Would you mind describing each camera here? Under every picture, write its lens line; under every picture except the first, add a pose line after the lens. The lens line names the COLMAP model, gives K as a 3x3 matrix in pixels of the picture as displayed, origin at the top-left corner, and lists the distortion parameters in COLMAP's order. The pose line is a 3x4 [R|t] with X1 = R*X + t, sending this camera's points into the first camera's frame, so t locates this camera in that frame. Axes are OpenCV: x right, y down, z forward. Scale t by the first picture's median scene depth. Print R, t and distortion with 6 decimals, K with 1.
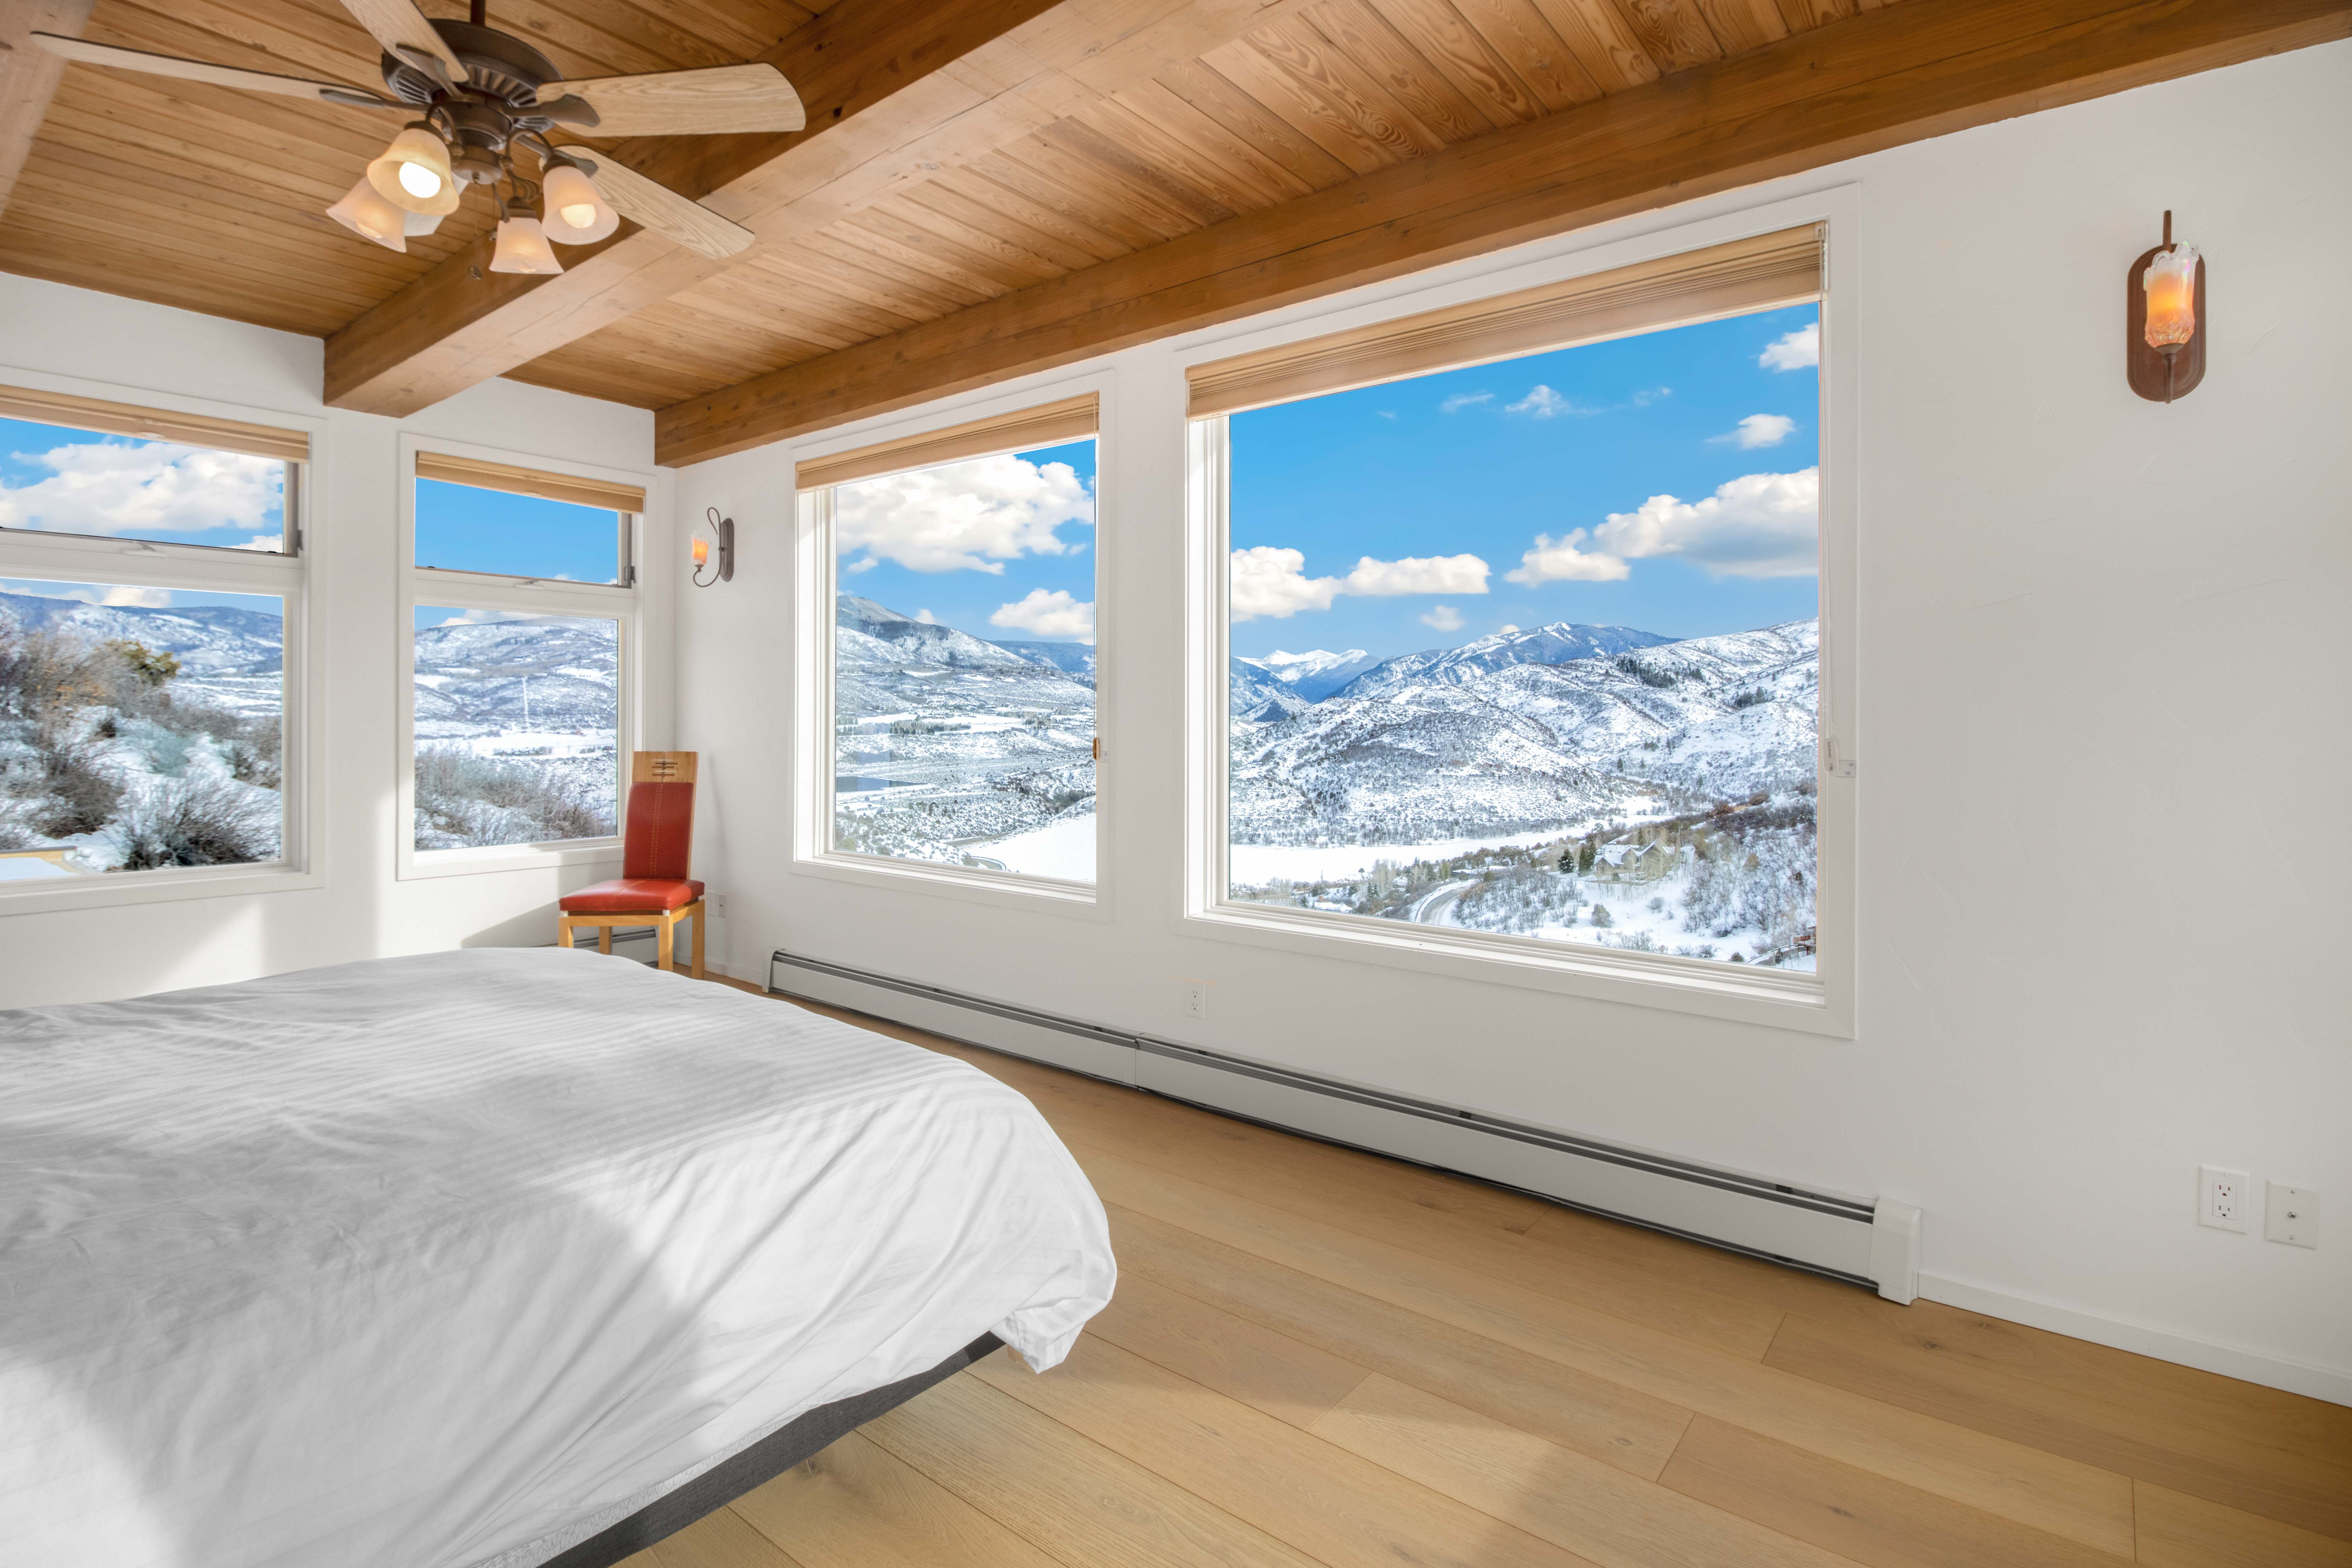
lens RADIAL K [[1146.3, 0, 1170.5], [0, 1146.3, 712.5], [0, 0, 1]] dist [0.000232, -0.000339]
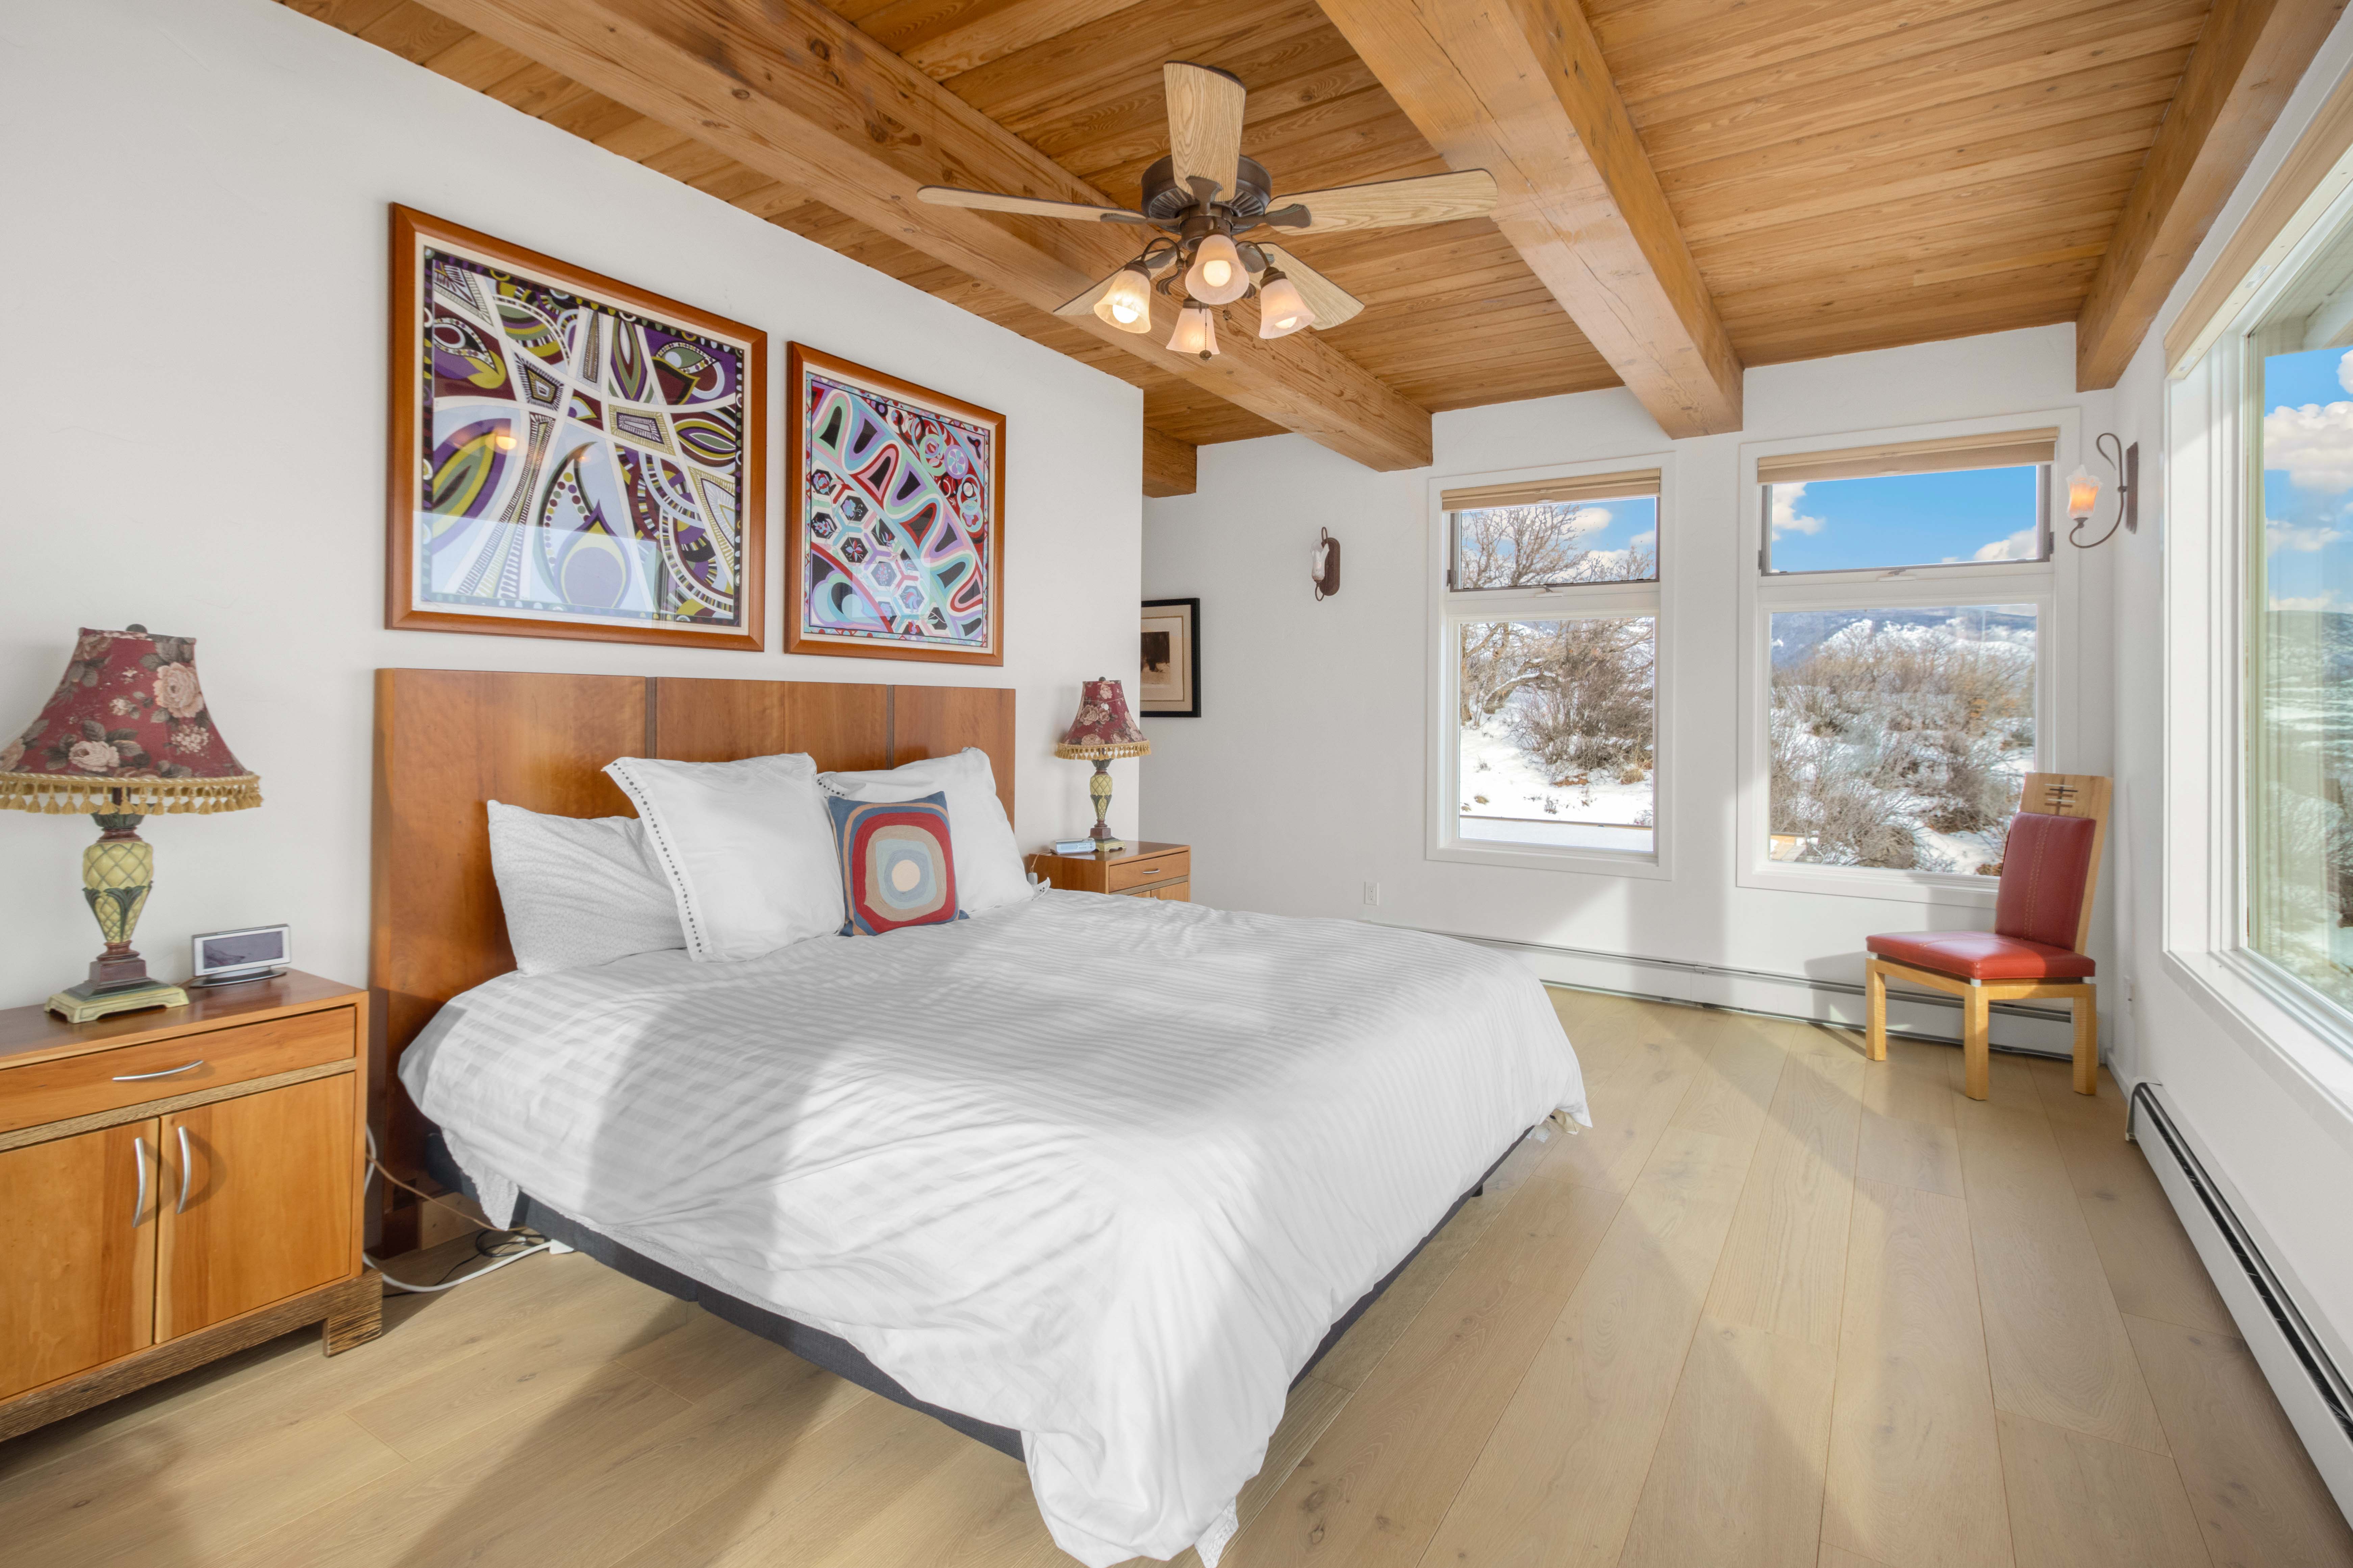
lens RADIAL K [[1146.9, 0, 1171.0], [0, 1146.9, 712.5], [0, 0, 1]] dist [0.000232, -0.000339]
pose [[0.101345, -0.004812, -0.994840, 0.243036], [-0.005900, 0.999968, -0.005438, 0.000919], [0.994834, 0.006421, 0.101314, 0.345981]]
